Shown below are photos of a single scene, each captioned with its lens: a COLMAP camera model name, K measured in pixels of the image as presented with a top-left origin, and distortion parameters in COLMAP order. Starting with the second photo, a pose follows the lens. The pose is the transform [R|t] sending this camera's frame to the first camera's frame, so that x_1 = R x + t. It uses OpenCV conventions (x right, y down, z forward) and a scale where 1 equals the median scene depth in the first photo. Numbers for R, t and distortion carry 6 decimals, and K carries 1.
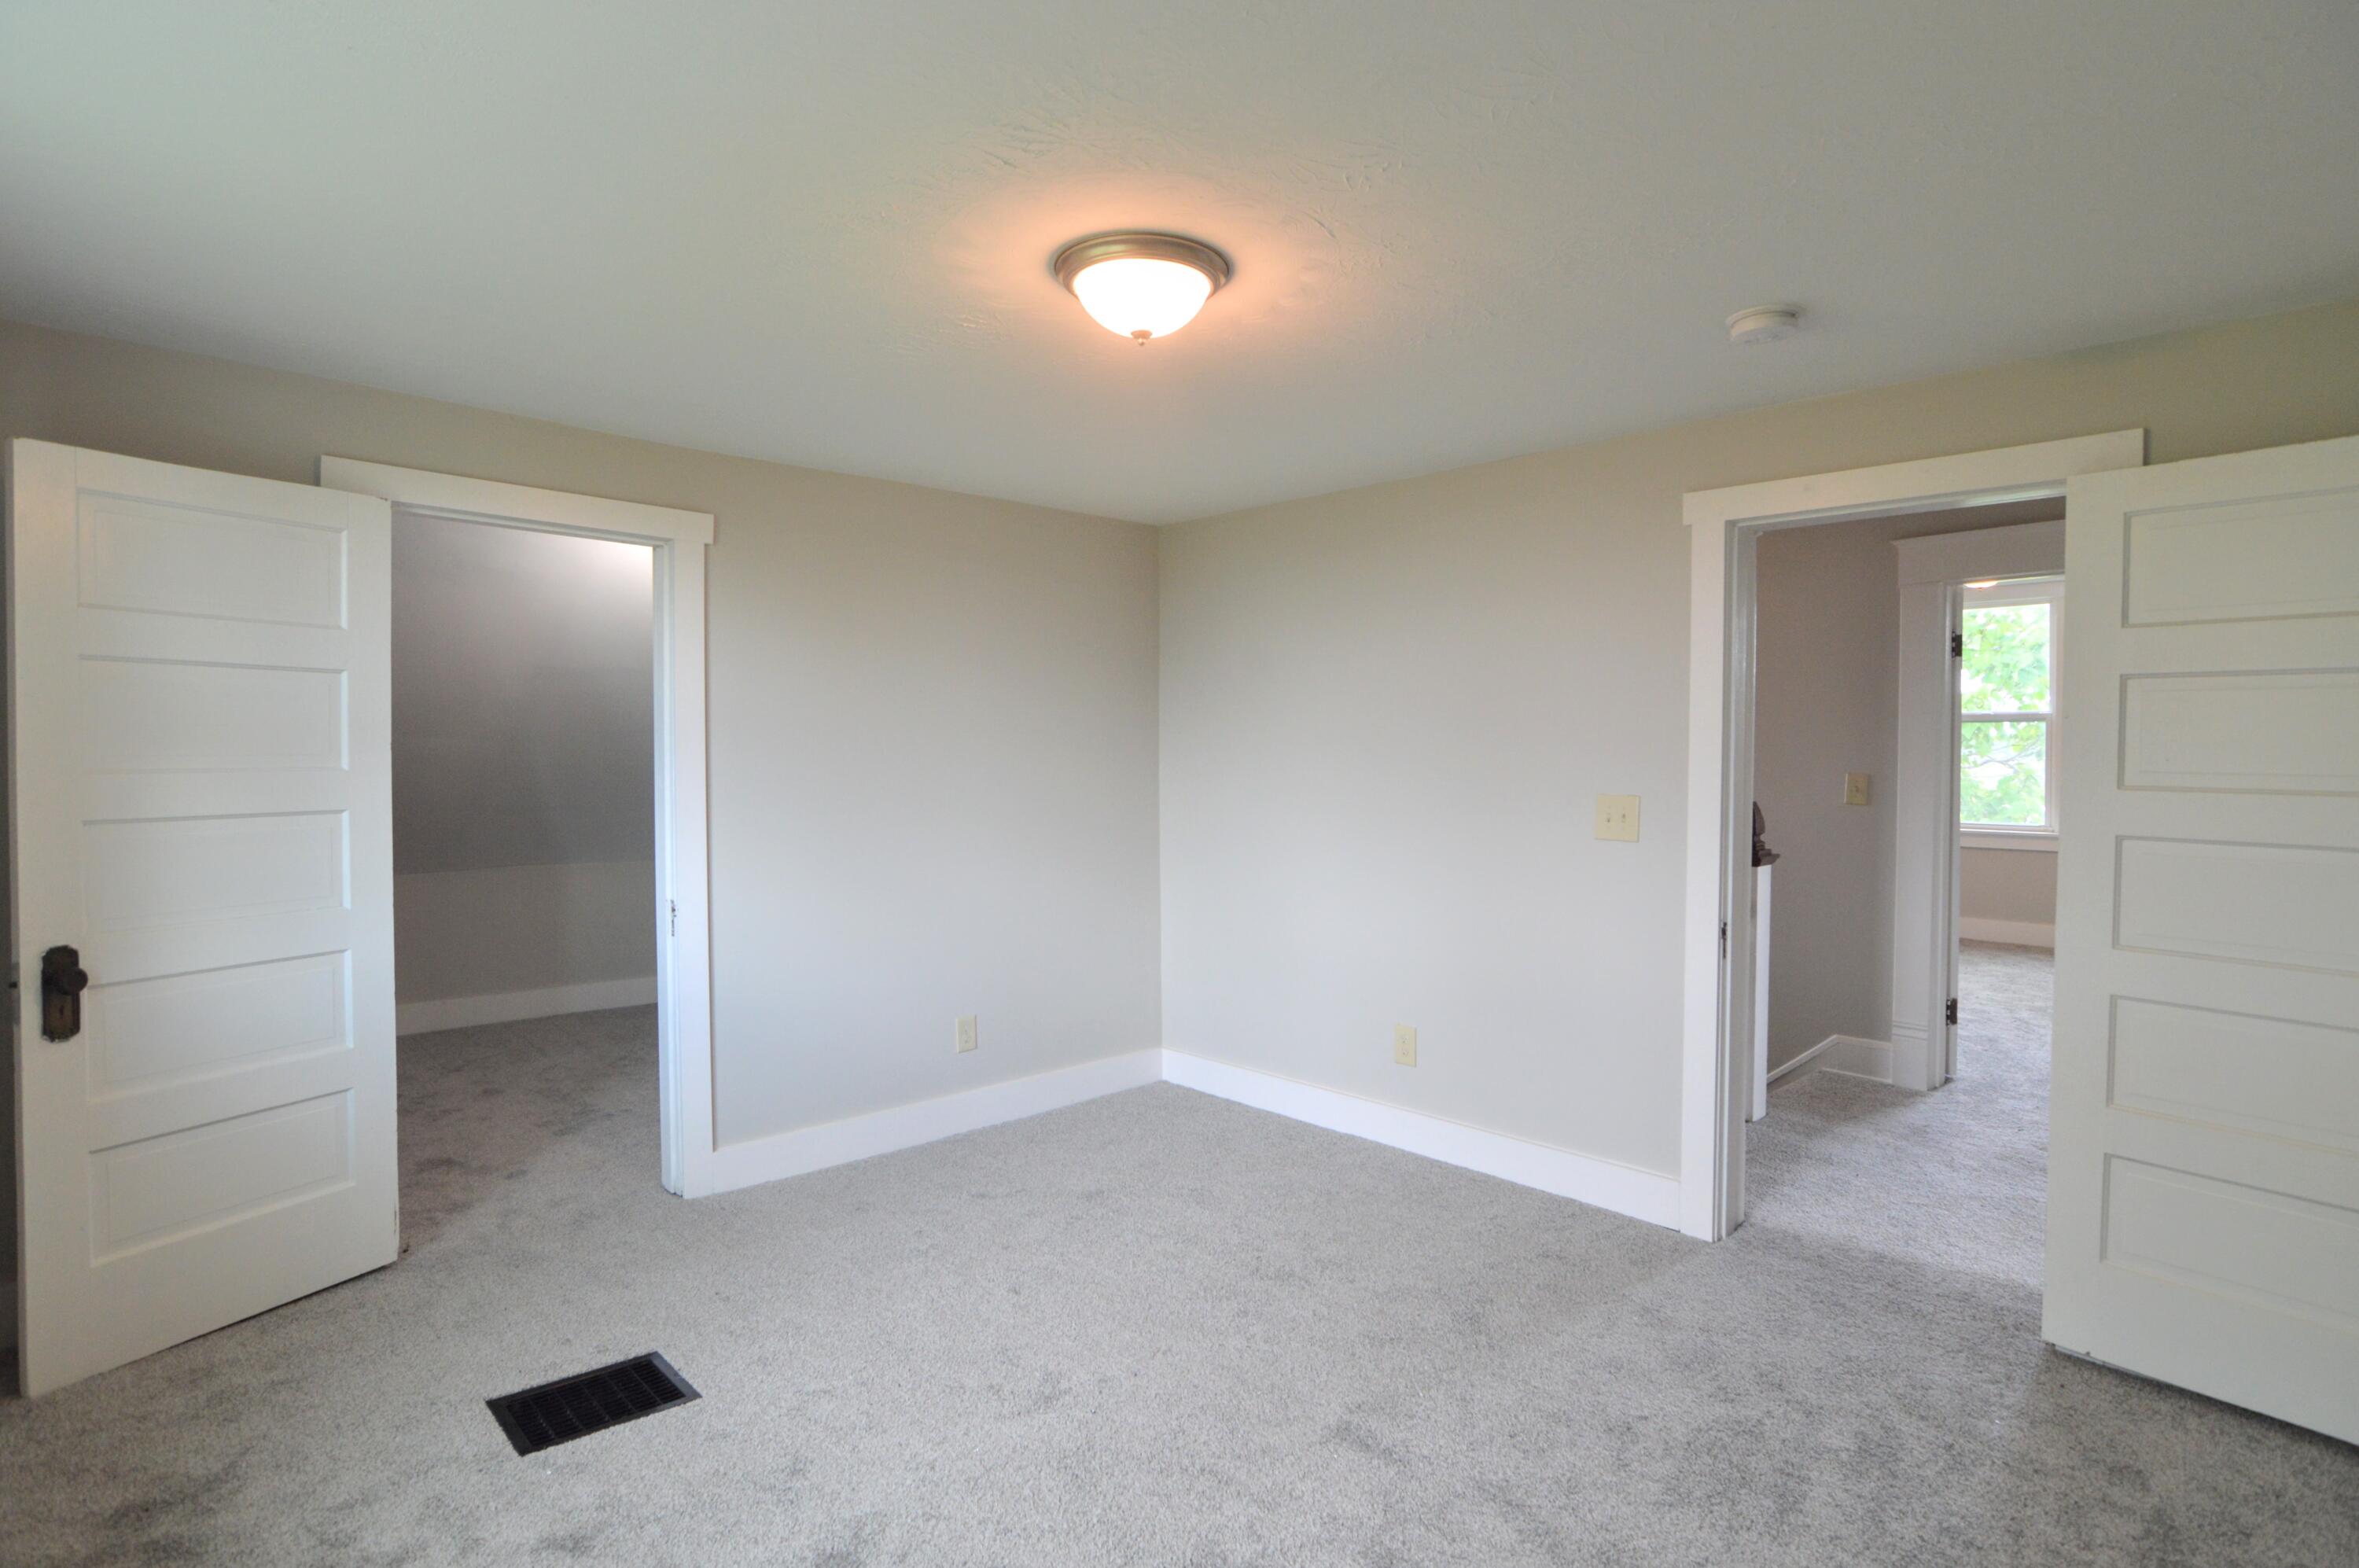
lens RADIAL K [[1181.0, 0, 1158.1], [0, 1181.0, 774.5], [0, 0, 1]] dist [-0.019840, 0.000859]
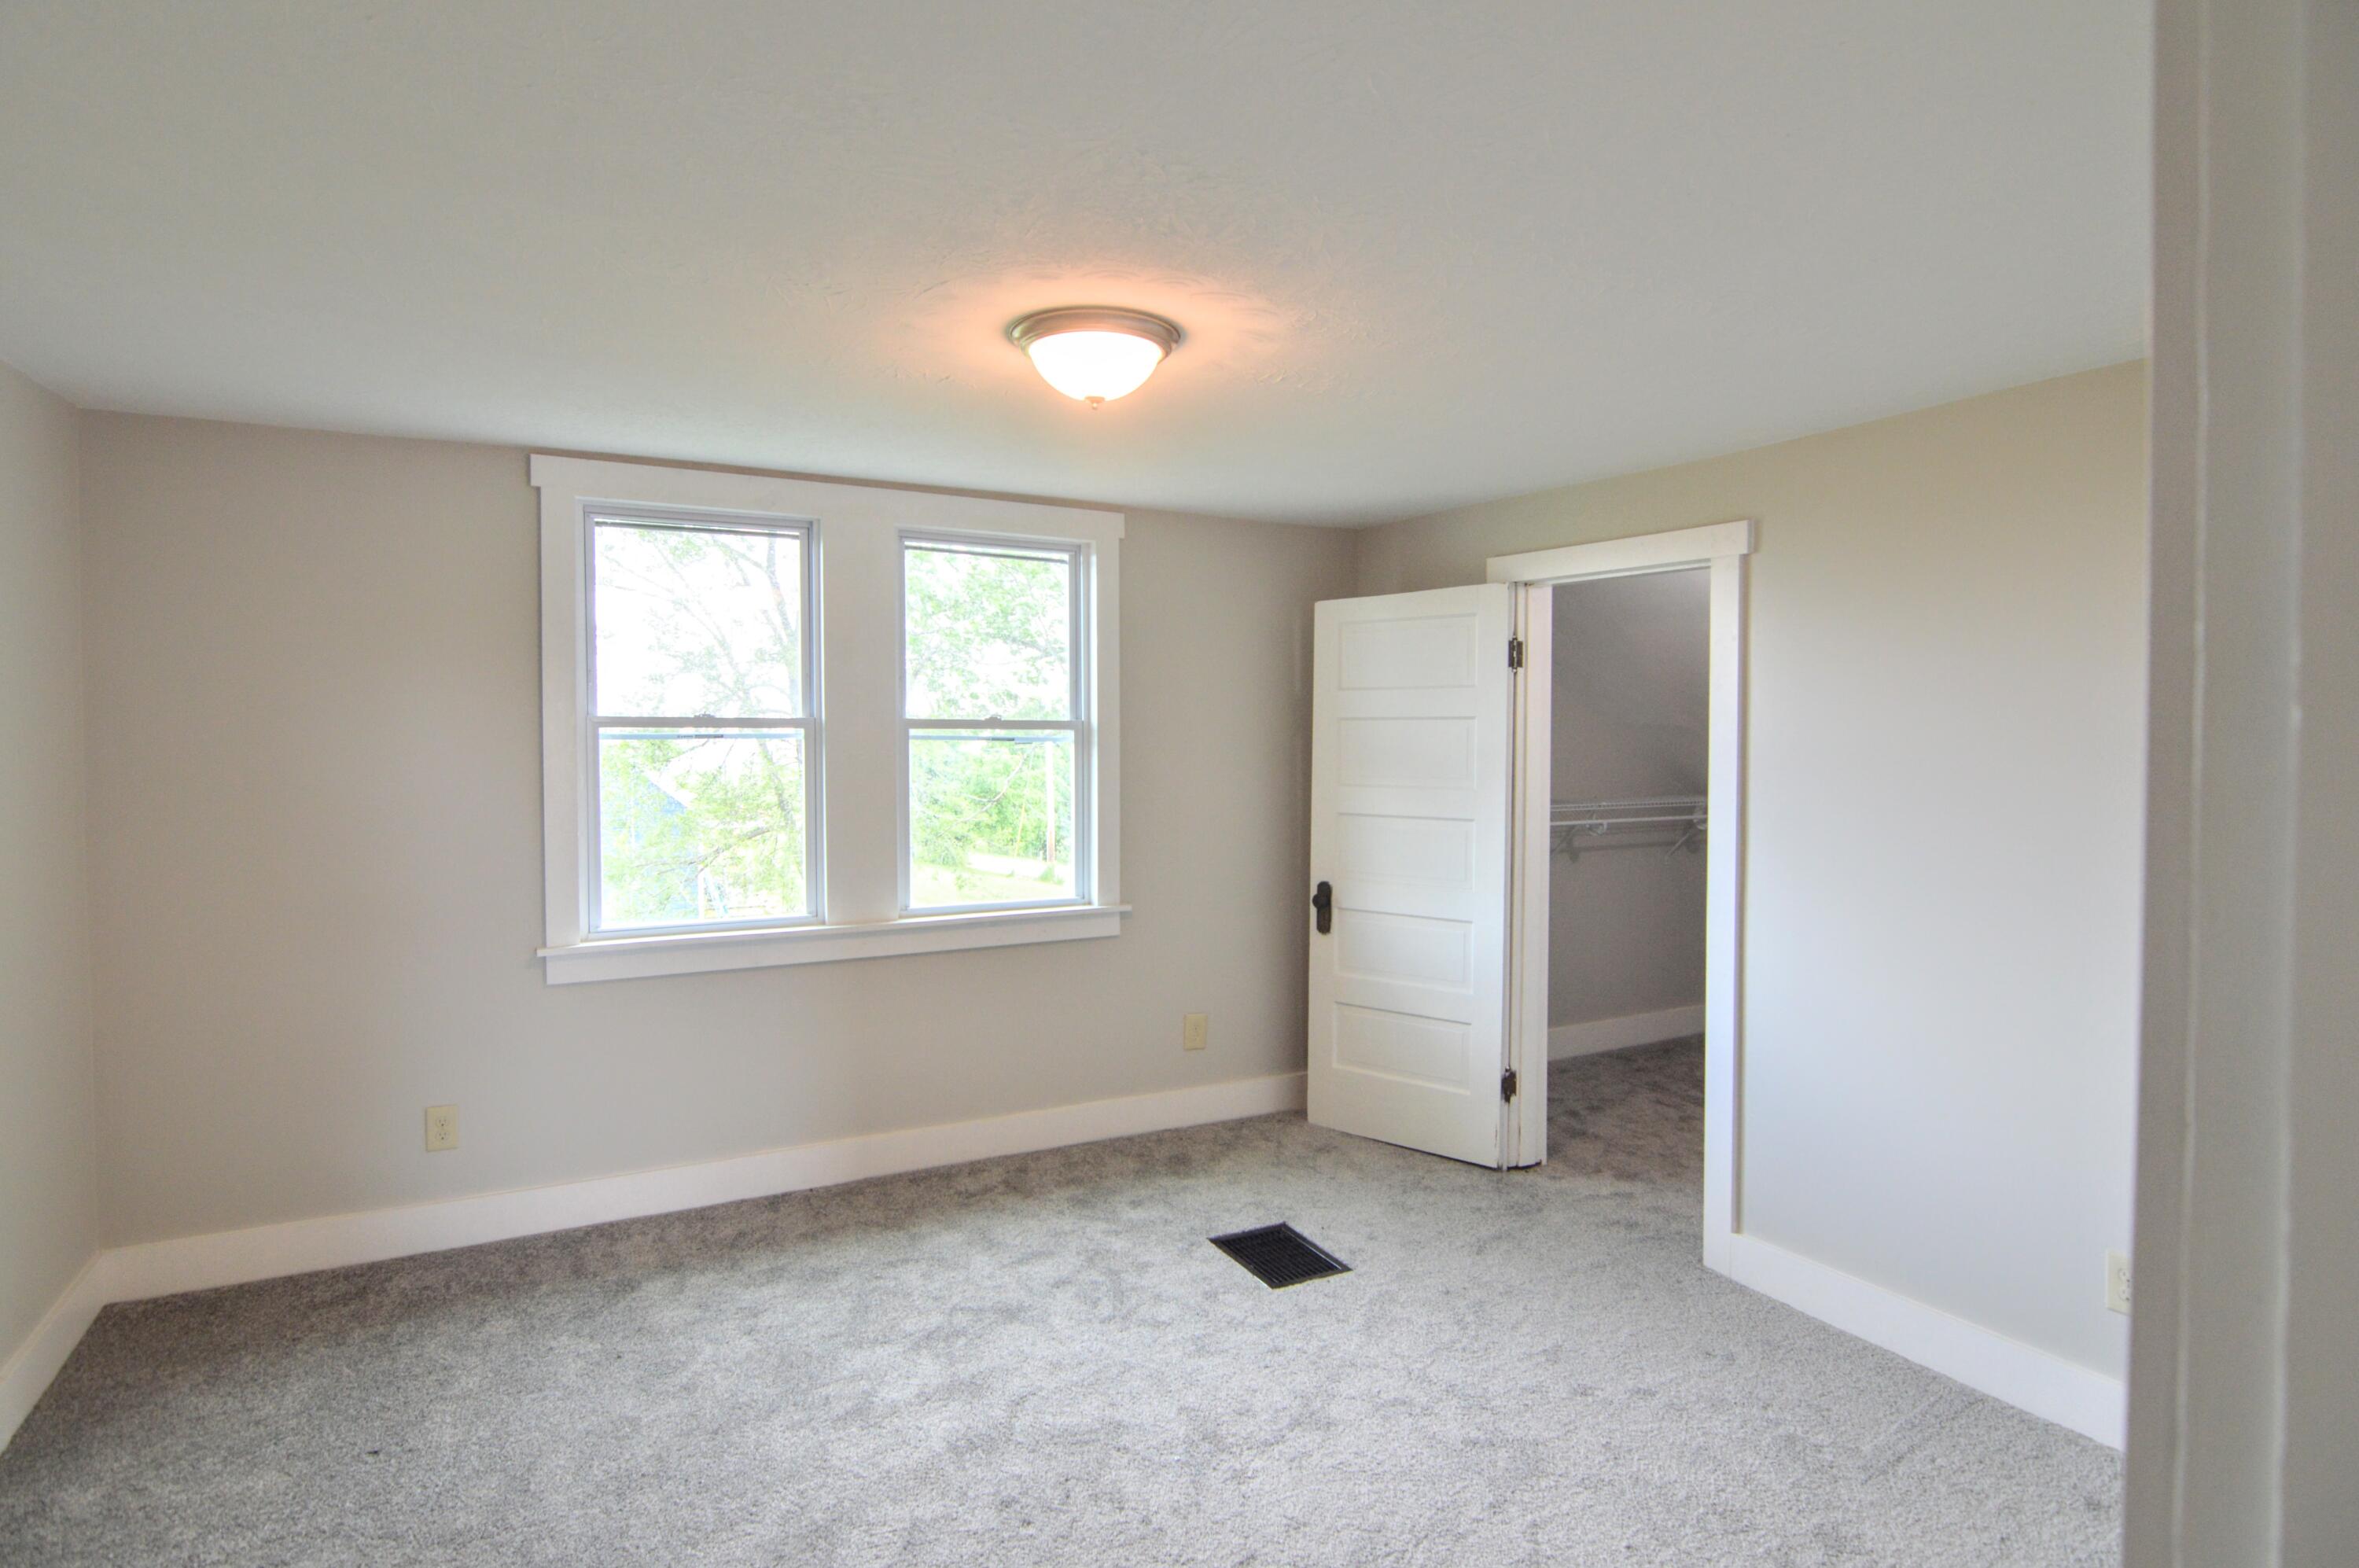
lens RADIAL K [[1181.0, 0, 1158.1], [0, 1181.0, 774.5], [0, 0, 1]] dist [-0.019840, 0.000859]
pose [[-0.222972, 0.026024, -0.974477, 0.751446], [-0.025688, 0.999140, 0.032560, -0.059488], [0.974486, 0.032292, -0.222112, 0.980307]]
